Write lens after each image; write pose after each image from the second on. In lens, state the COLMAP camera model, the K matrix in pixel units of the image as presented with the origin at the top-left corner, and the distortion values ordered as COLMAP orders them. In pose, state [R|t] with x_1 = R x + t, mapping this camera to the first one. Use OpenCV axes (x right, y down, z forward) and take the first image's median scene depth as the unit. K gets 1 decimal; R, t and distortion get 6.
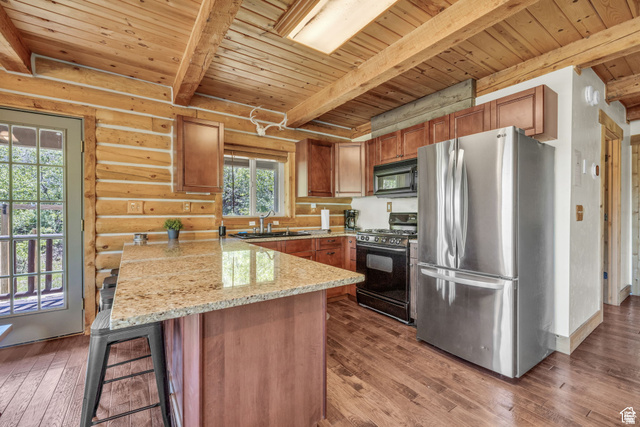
lens RADIAL K [[275.3, 0, 320.0], [0, 275.3, 213.5], [0, 0, 1]] dist [0.000631, 0.000413]
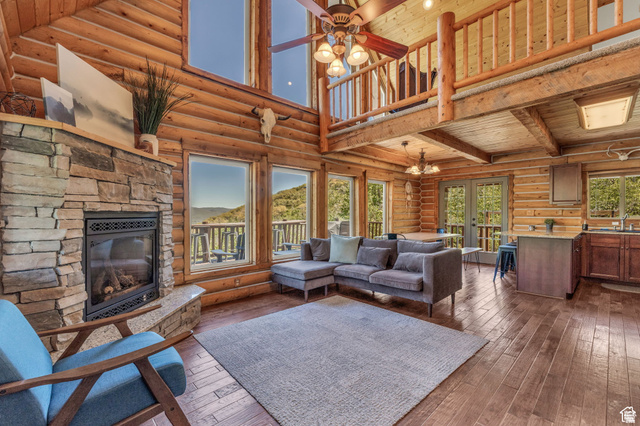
lens RADIAL K [[278.7, 0, 320.0], [0, 278.7, 215.9], [0, 0, 1]] dist [-0.001107, -0.000088]
pose [[0.170310, 0.002706, -0.985387, 1.207255], [-0.009404, 0.999955, 0.001121, 0.013279], [0.985346, 0.009075, 0.170328, -0.987050]]
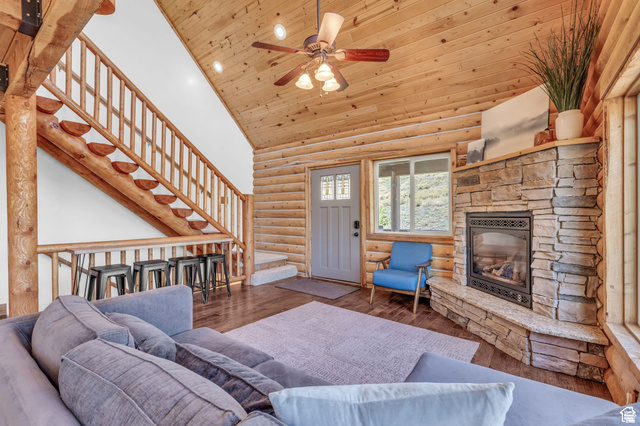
lens RADIAL K [[283.5, 0, 318.0], [0, 283.5, 217.3], [0, 0, 1]] dist [0.000967, 0.000125]
pose [[-0.322764, -0.004427, 0.946469, -0.650375], [0.013548, 0.999865, 0.009297, 0.008091], [-0.946382, 0.015823, -0.322661, -0.426845]]
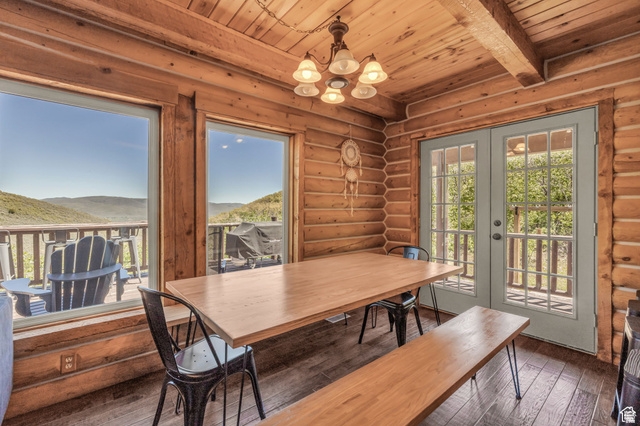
lens RADIAL K [[278.0, 0, 316.0], [0, 278.0, 210.5], [0, 0, 1]] dist [-0.002183, -0.000276]
pose [[0.096799, -0.002057, -0.995302, -0.081728], [-0.013392, 0.999905, -0.003368, -0.001223], [0.995214, 0.013655, 0.096762, 0.044470]]
